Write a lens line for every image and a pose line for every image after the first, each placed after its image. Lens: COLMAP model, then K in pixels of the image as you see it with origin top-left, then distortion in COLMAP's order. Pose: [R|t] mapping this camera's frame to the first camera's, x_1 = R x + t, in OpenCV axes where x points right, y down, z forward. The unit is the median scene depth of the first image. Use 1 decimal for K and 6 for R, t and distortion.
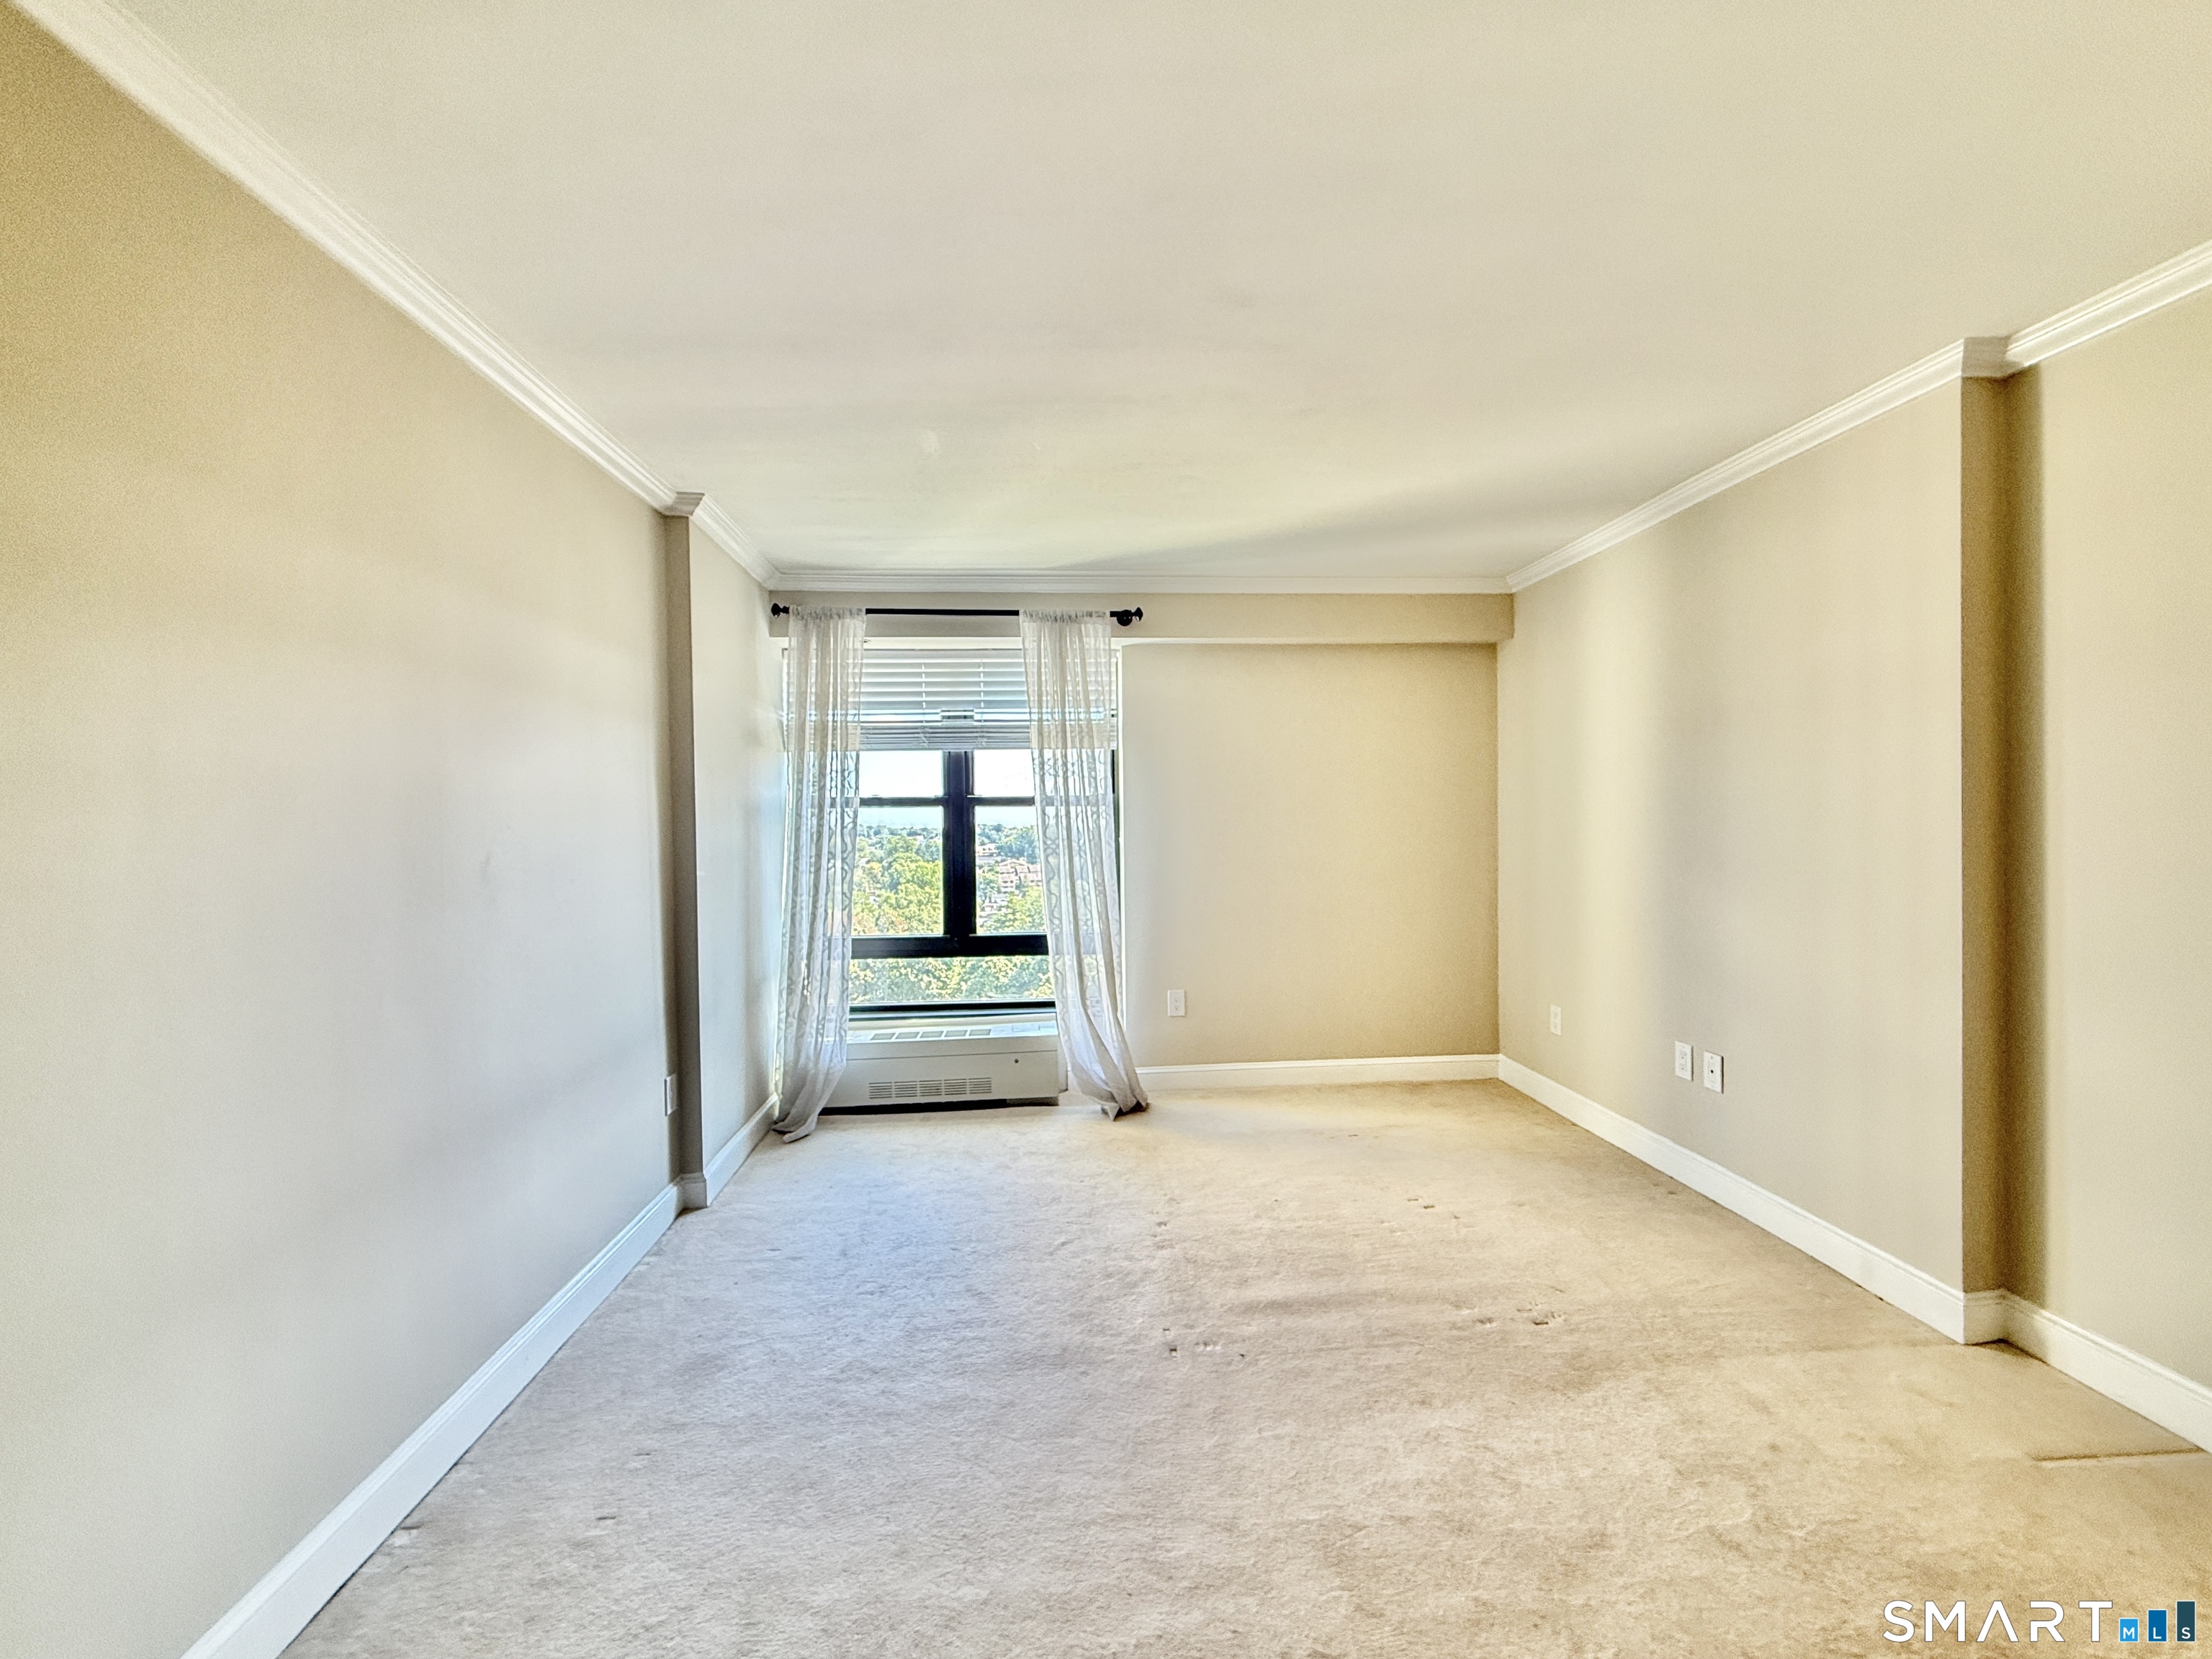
lens RADIAL K [[909.1, 0, 1106.0], [0, 909.1, 829.5], [0, 0, 1]] dist [0.001104, 0.000249]
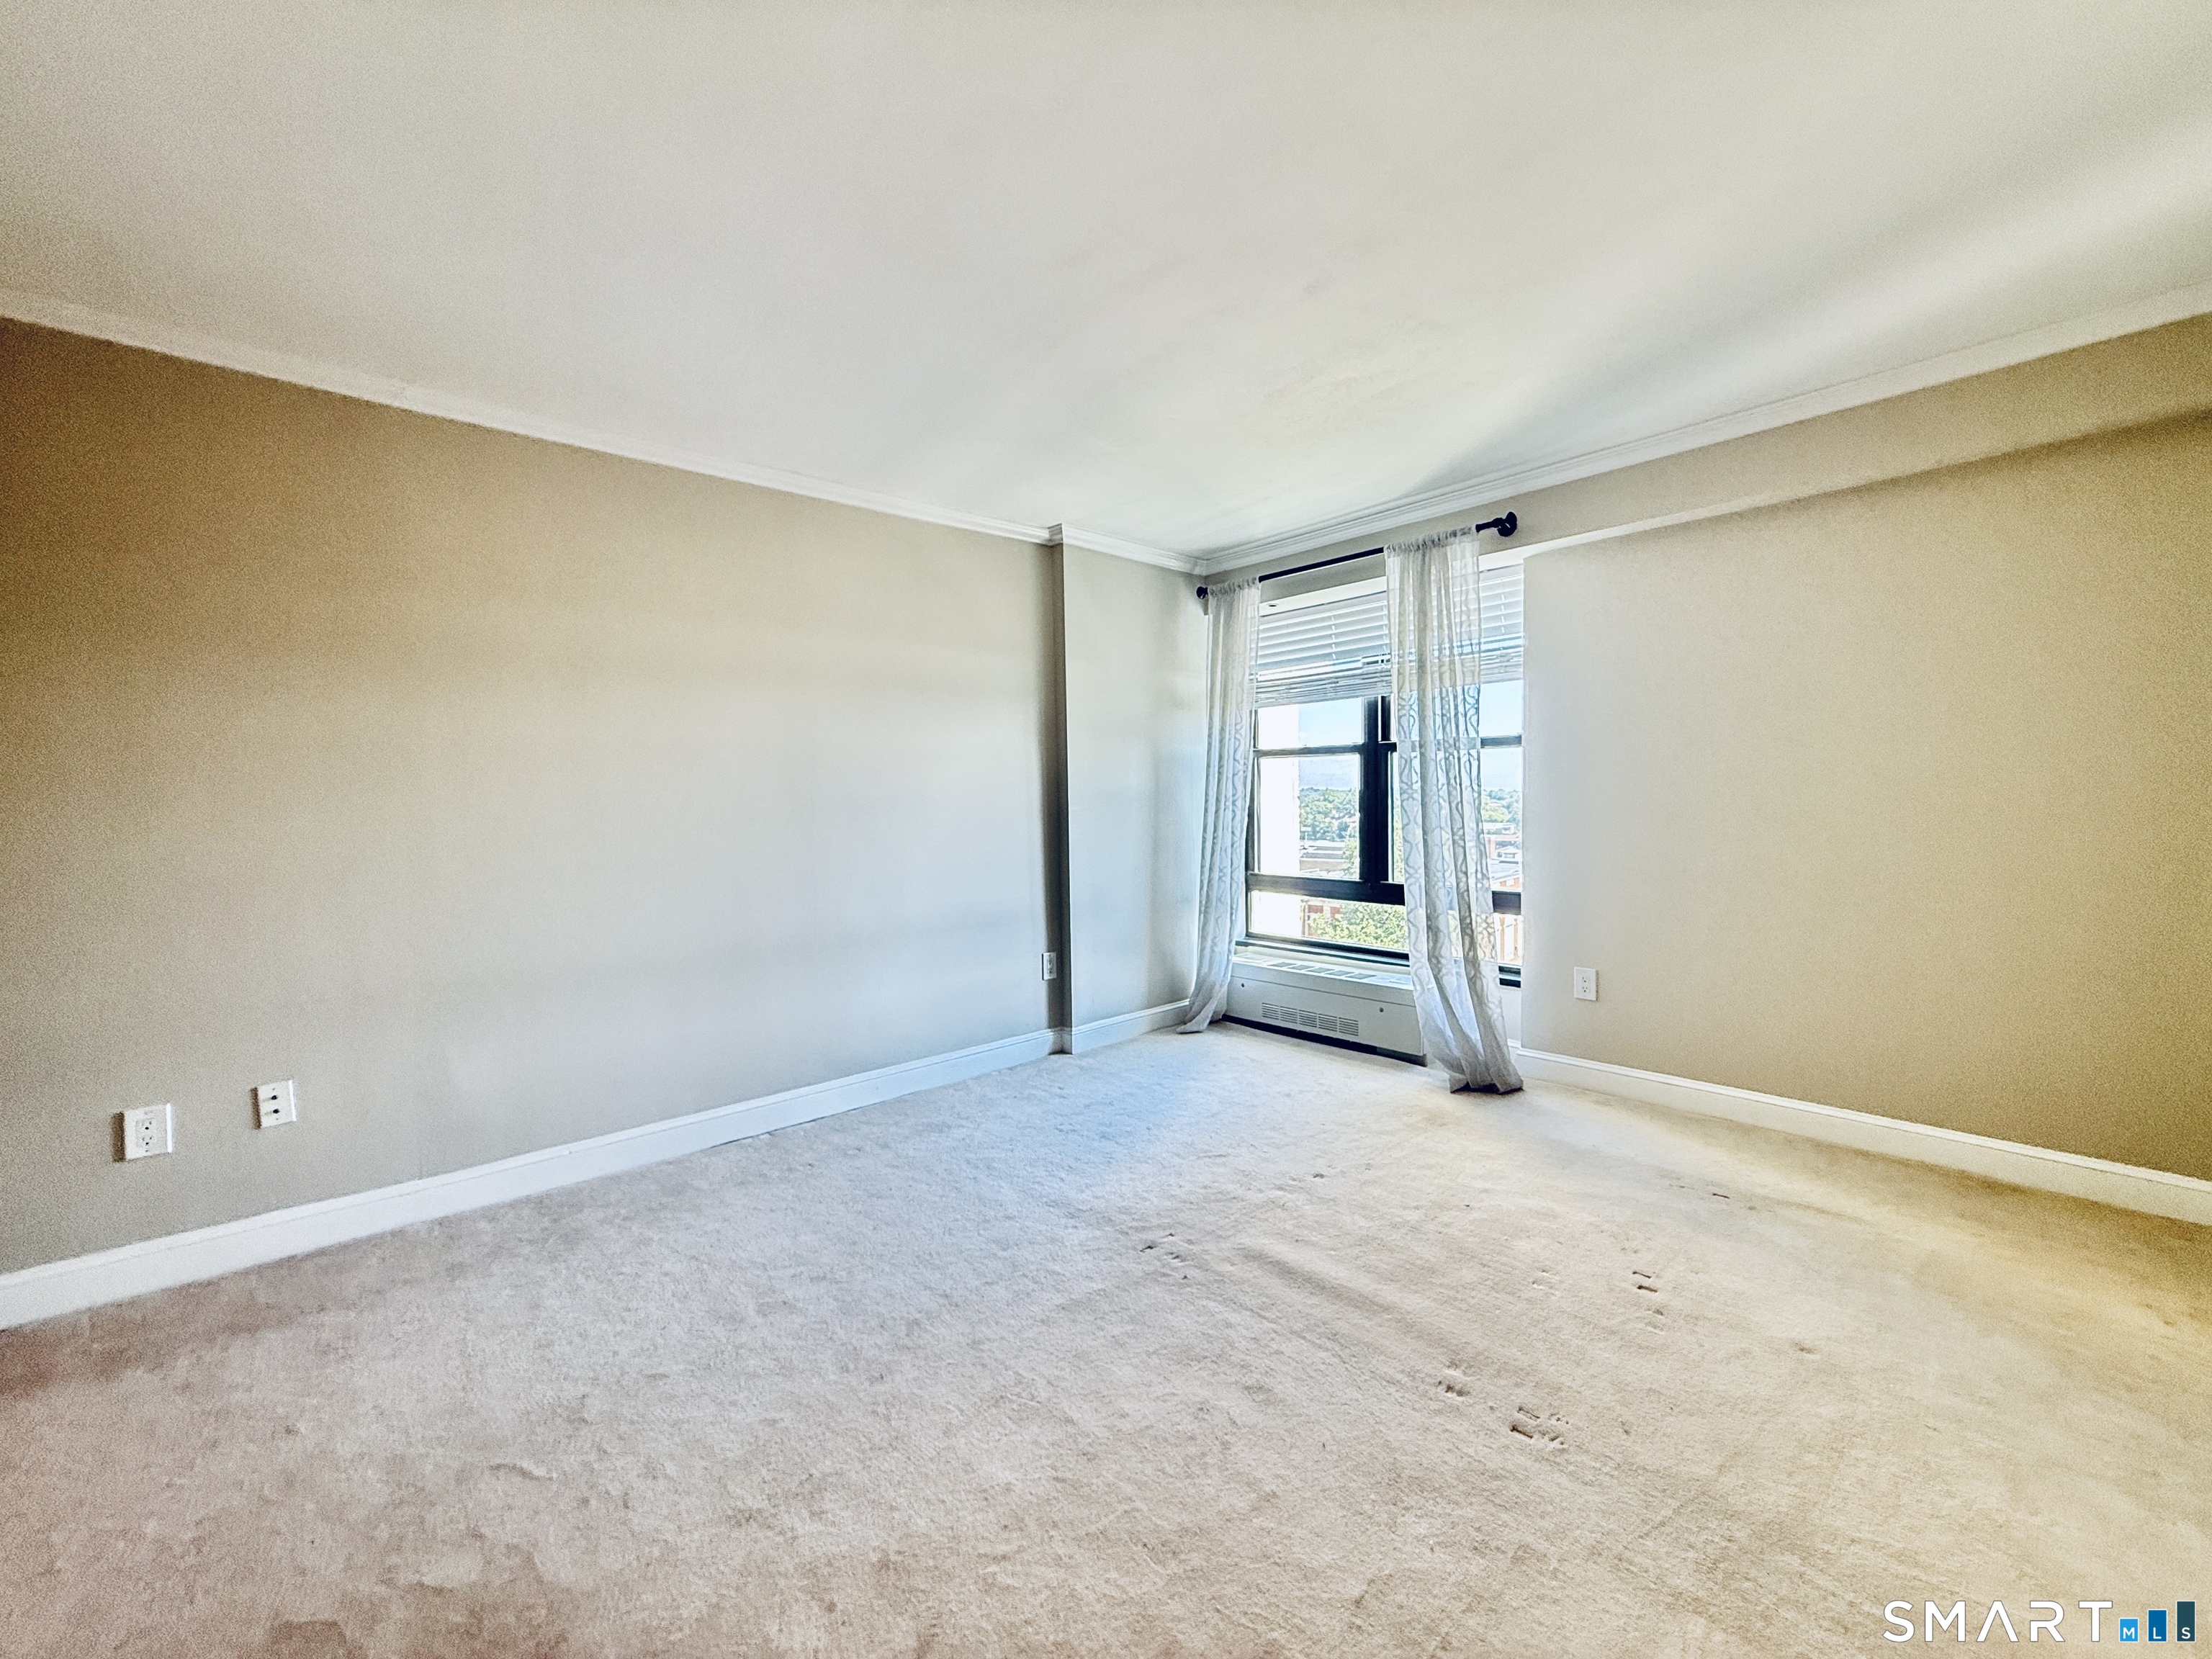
lens RADIAL K [[885.4, 0, 1098.3], [0, 885.4, 827.3], [0, 0, 1]] dist [0.002052, 0.000448]
pose [[0.605788, 0.030549, -0.795039, 0.483372], [0.002272, 0.999192, 0.040124, 0.017997], [0.795623, -0.026113, 0.605230, 0.184973]]
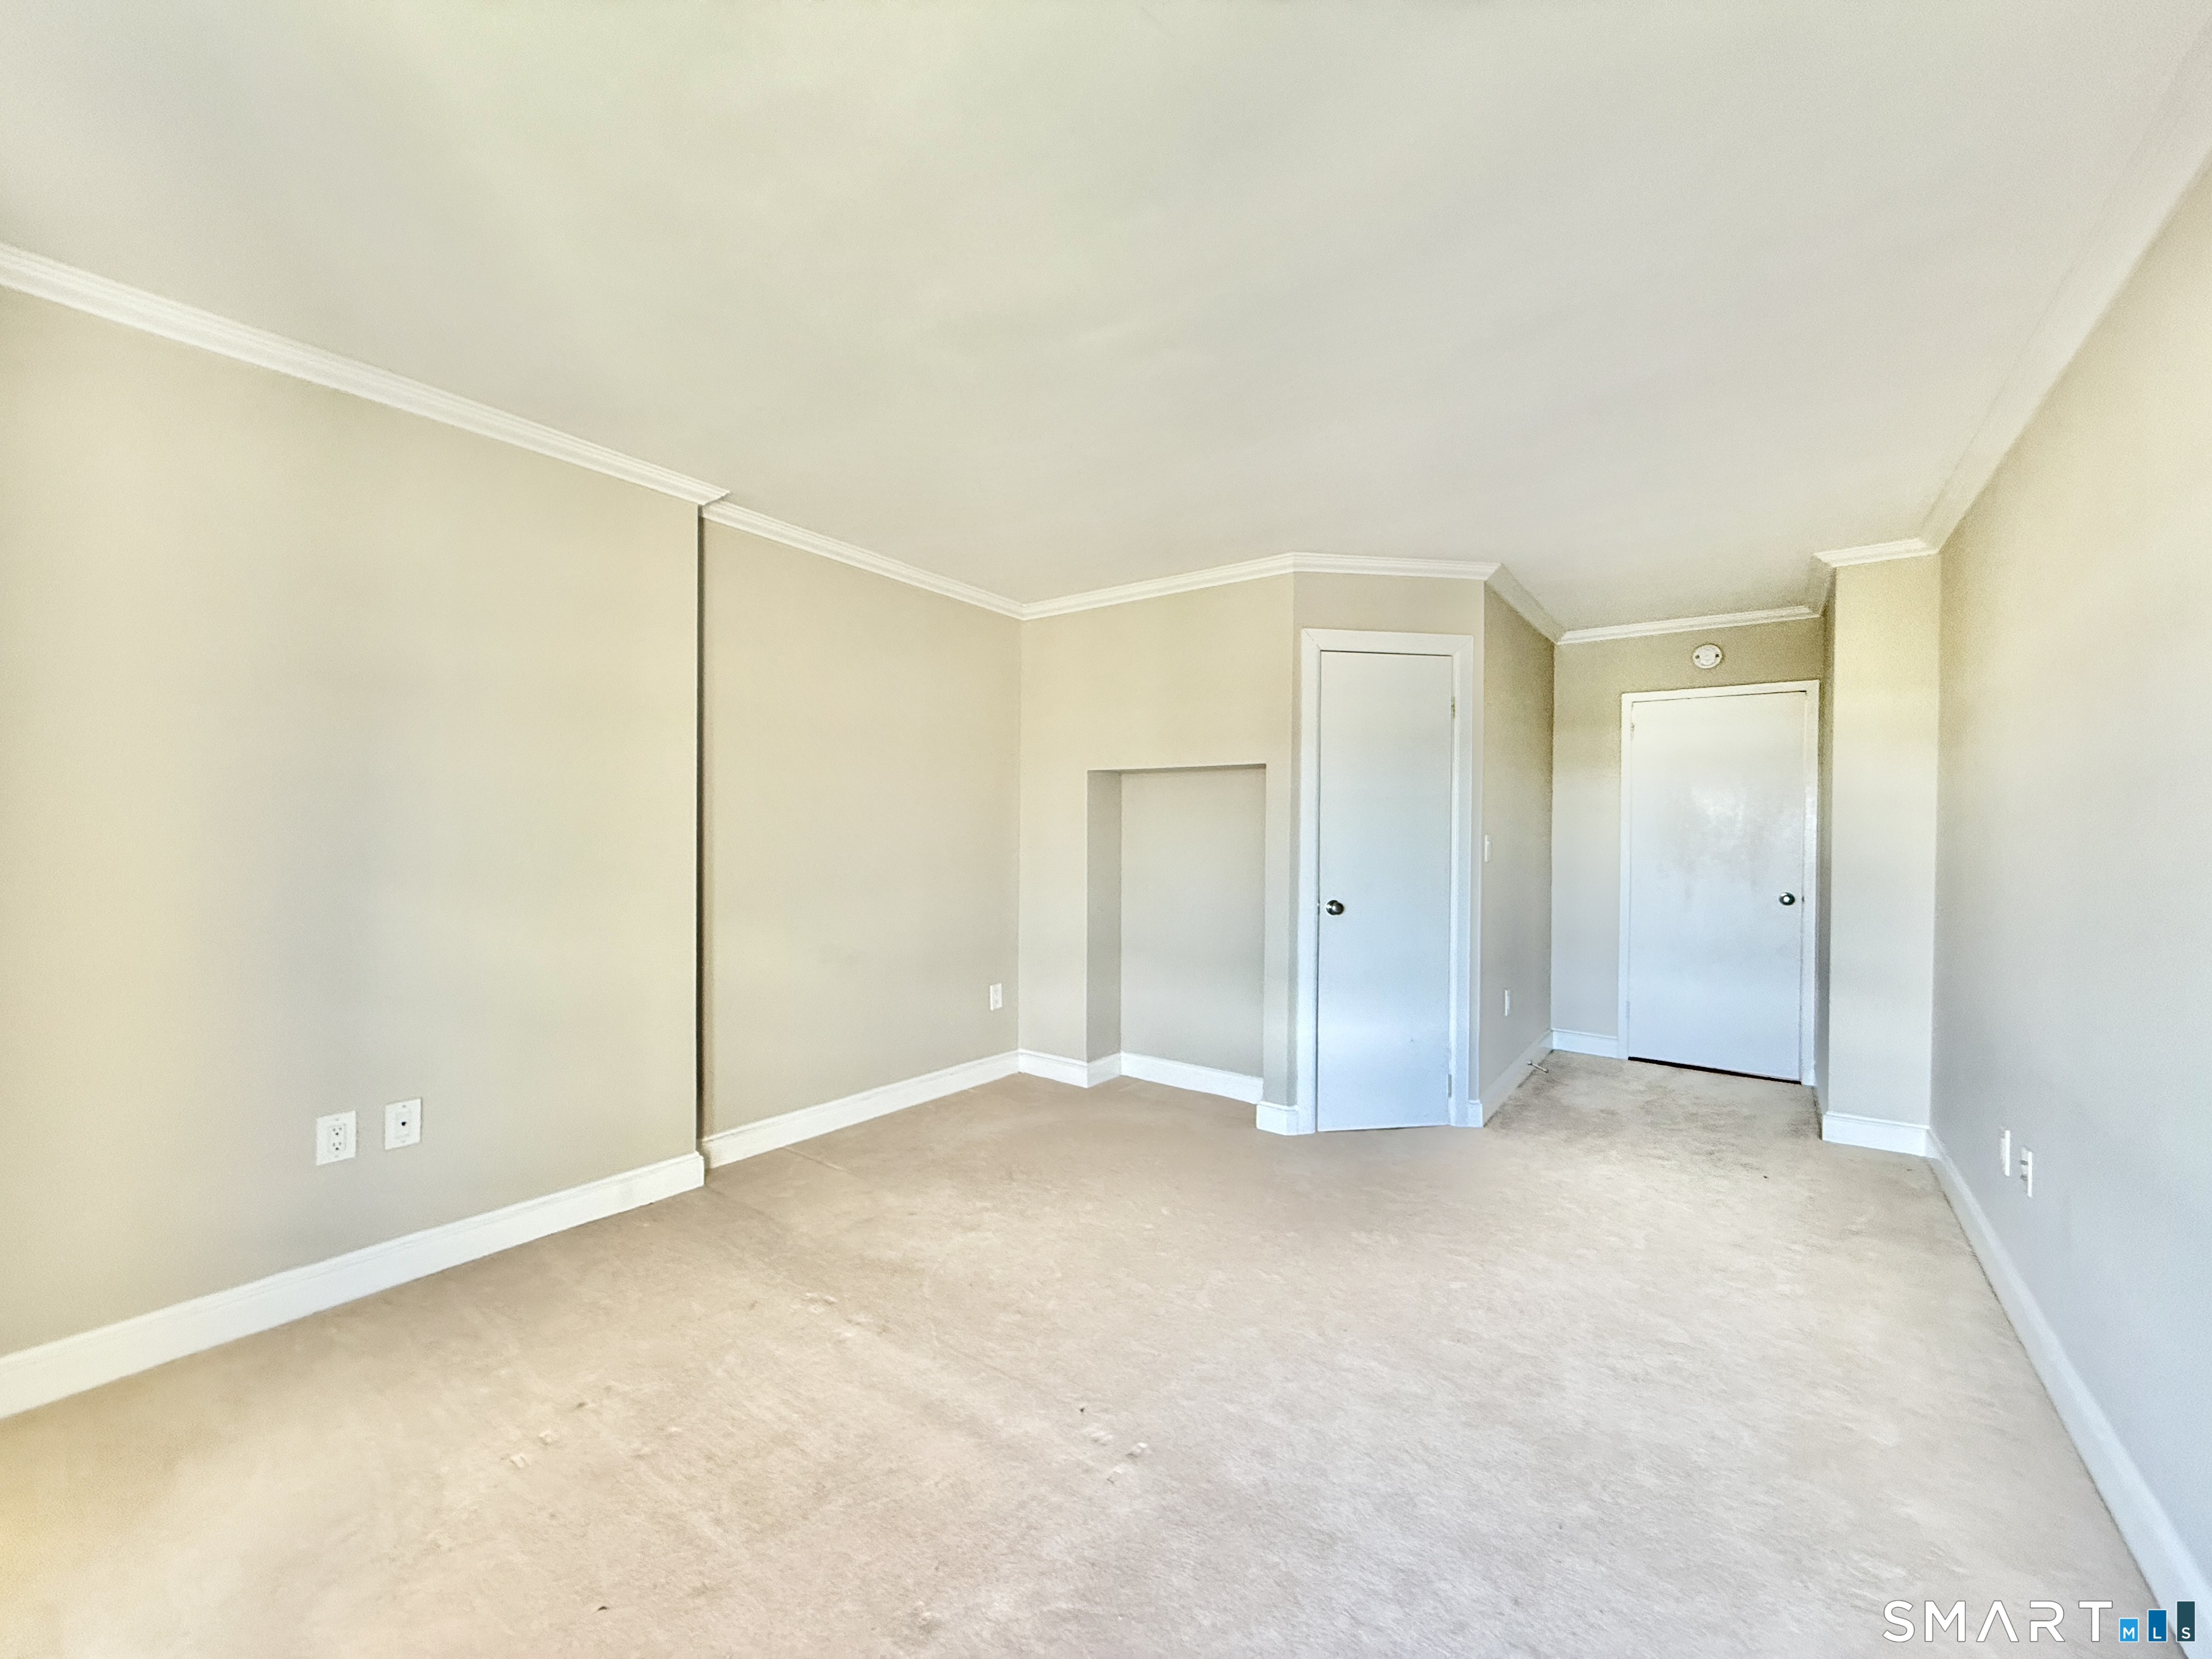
lens RADIAL K [[885.4, 0, 1098.3], [0, 885.4, 827.3], [0, 0, 1]] dist [0.002052, 0.000448]
pose [[-0.754506, 0.005175, 0.656272, -0.242203], [0.004587, 0.999986, -0.002612, 0.006745], [-0.656277, 0.001039, -0.754520, 0.914572]]
